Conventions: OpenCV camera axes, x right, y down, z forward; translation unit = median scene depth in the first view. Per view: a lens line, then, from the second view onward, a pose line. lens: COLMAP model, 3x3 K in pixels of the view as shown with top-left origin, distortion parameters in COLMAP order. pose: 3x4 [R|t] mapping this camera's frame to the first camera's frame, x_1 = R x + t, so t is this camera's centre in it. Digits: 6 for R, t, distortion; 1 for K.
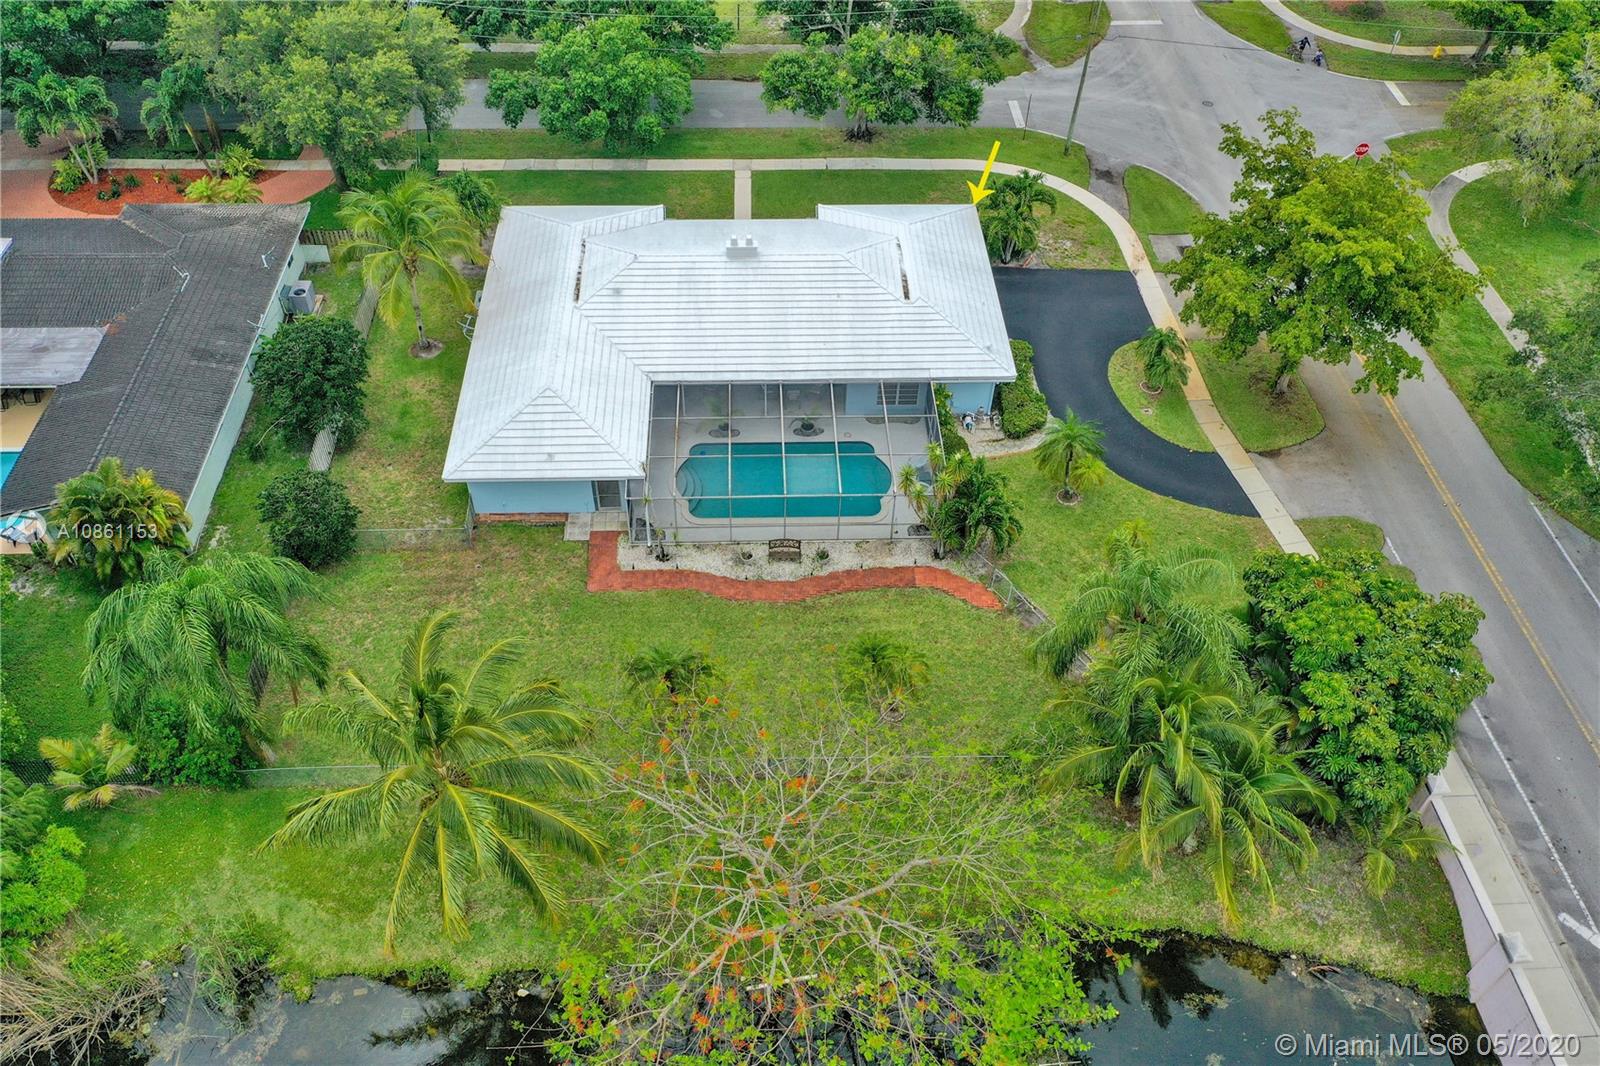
lens RADIAL K [[1274.4, 0, 795.6], [0, 1274.4, 526.7], [0, 0, 1]] dist [-0.007550, 0.007935]
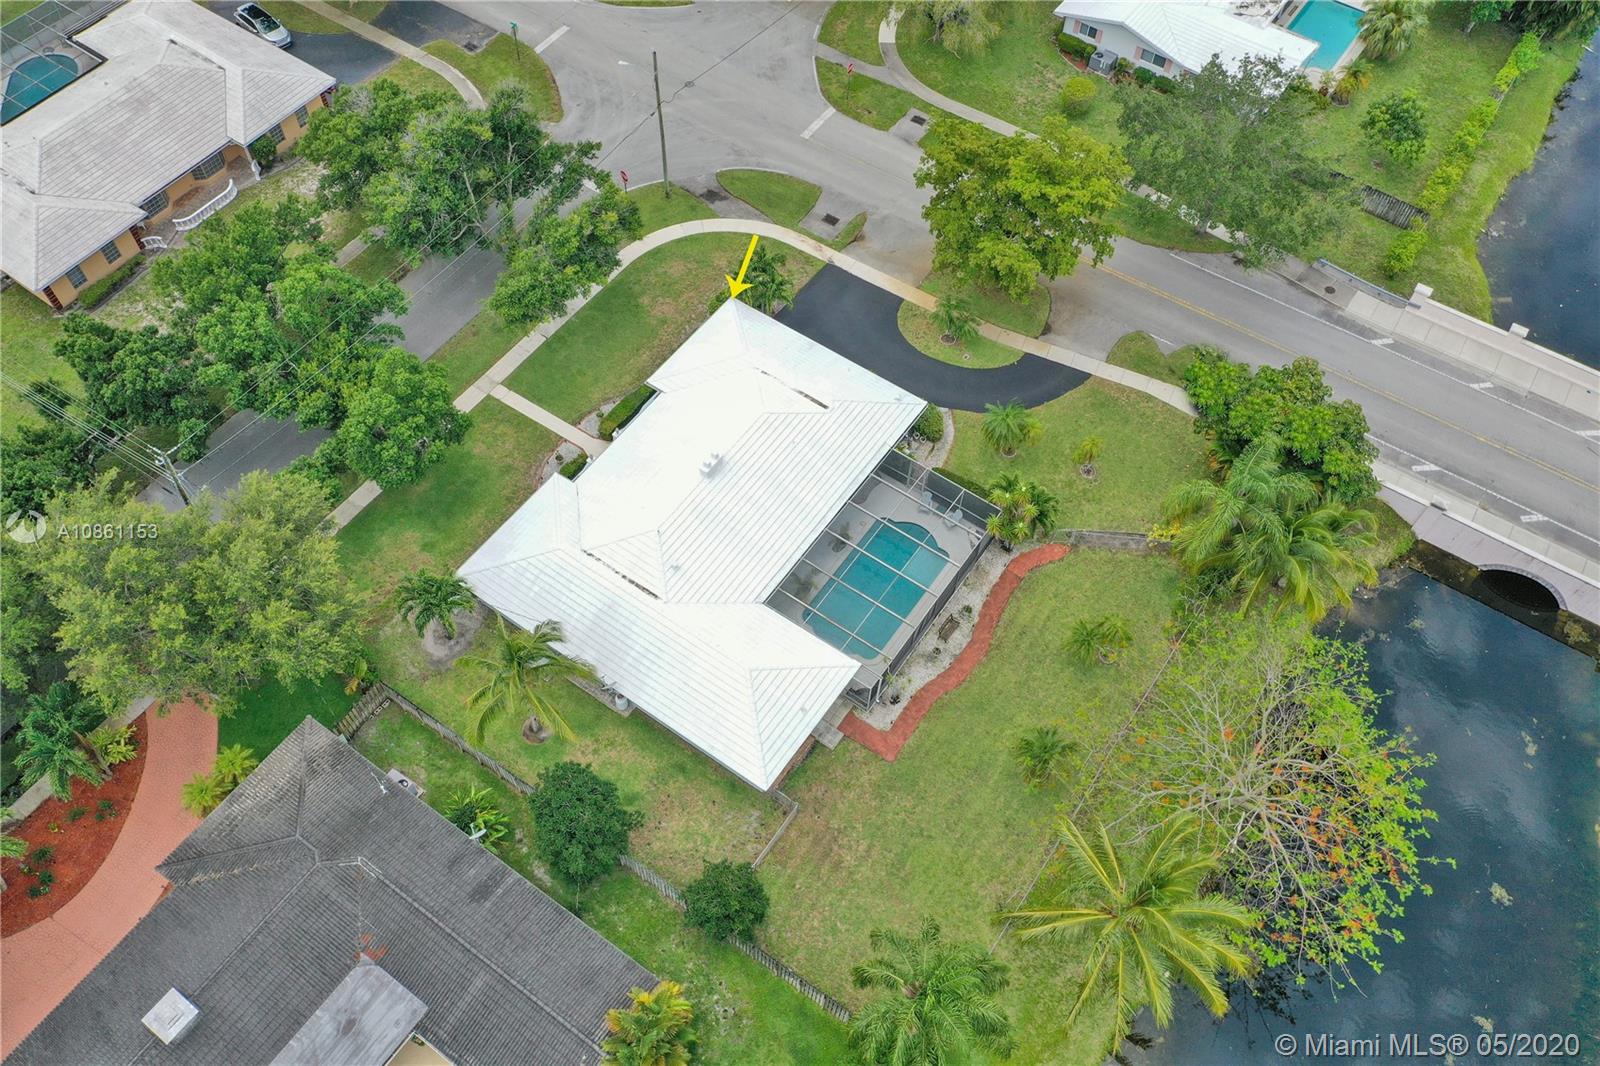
lens RADIAL K [[1274.4, 0, 793.5], [0, 1274.4, 528.2], [0, 0, 1]] dist [-0.007550, 0.007935]
pose [[0.602959, -0.670888, 0.431681, -0.549817], [0.568731, 0.740944, 0.357136, -0.562325], [-0.559450, 0.030172, 0.828314, 0.012603]]
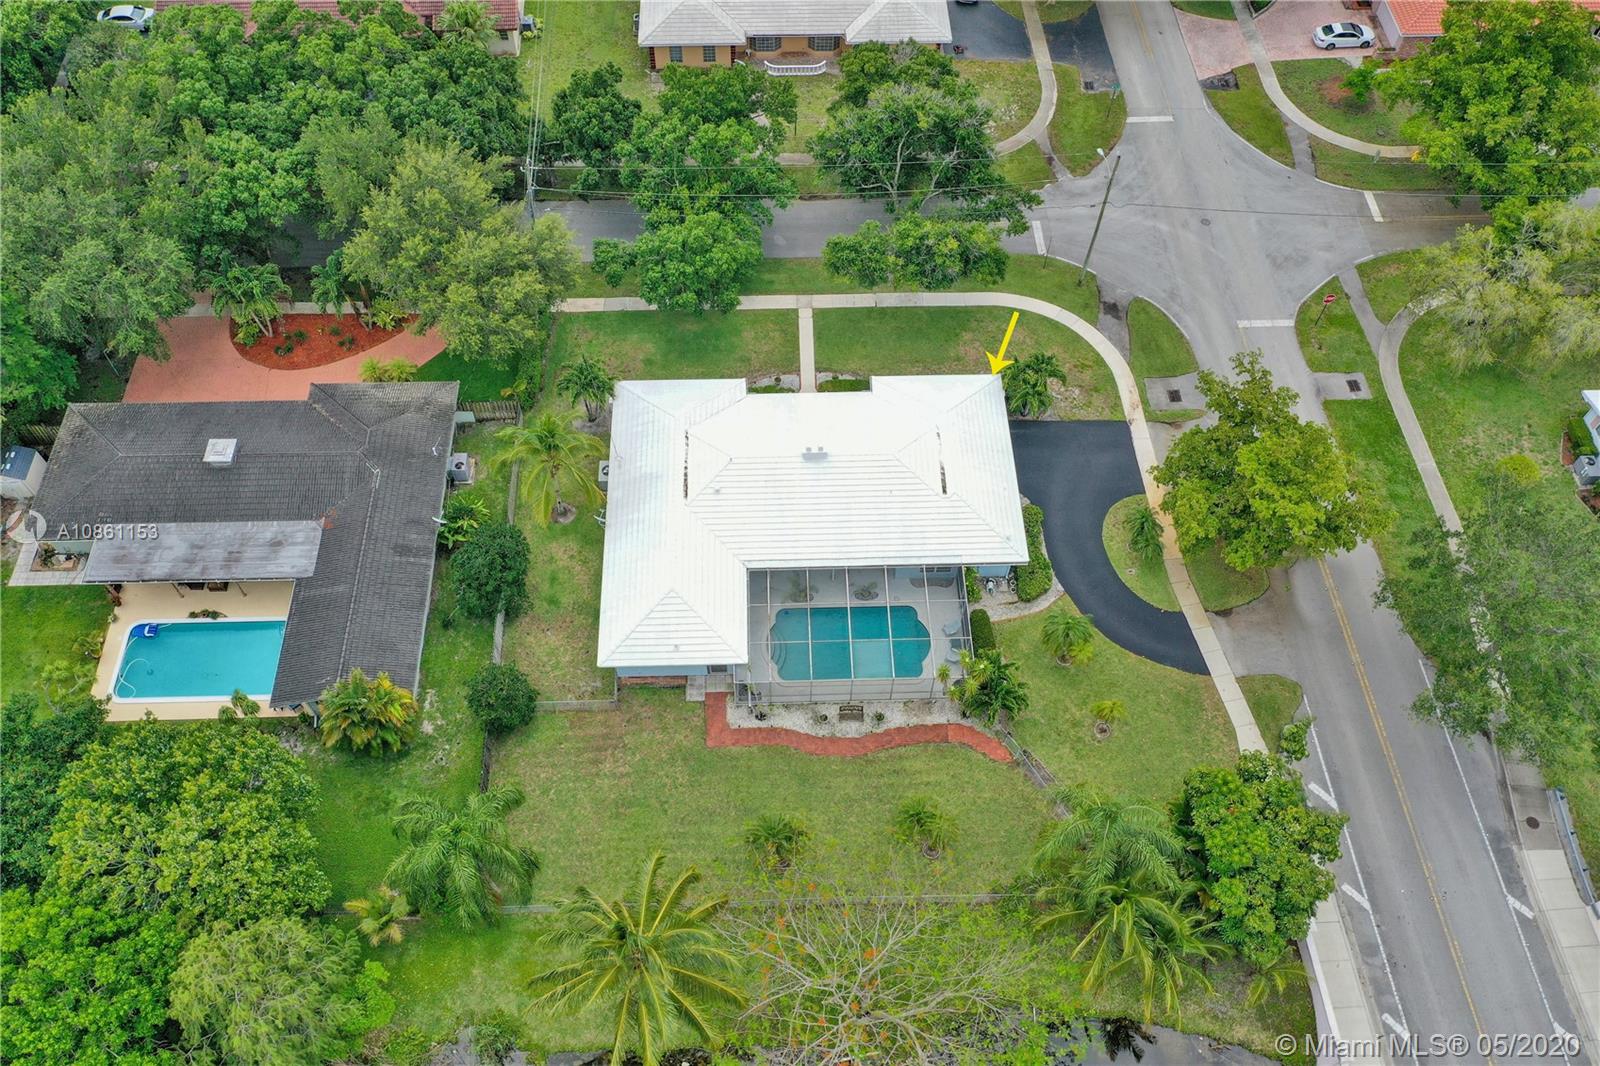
lens RADIAL K [[1274.4, 0, 796.2], [0, 1274.4, 525.1], [0, 0, 1]] dist [-0.007550, 0.007935]
pose [[0.999924, -0.000134, -0.012336, -0.046467], [0.002346, 0.983760, 0.179476, -0.387247], [0.012111, -0.179491, 0.983685, -0.267026]]
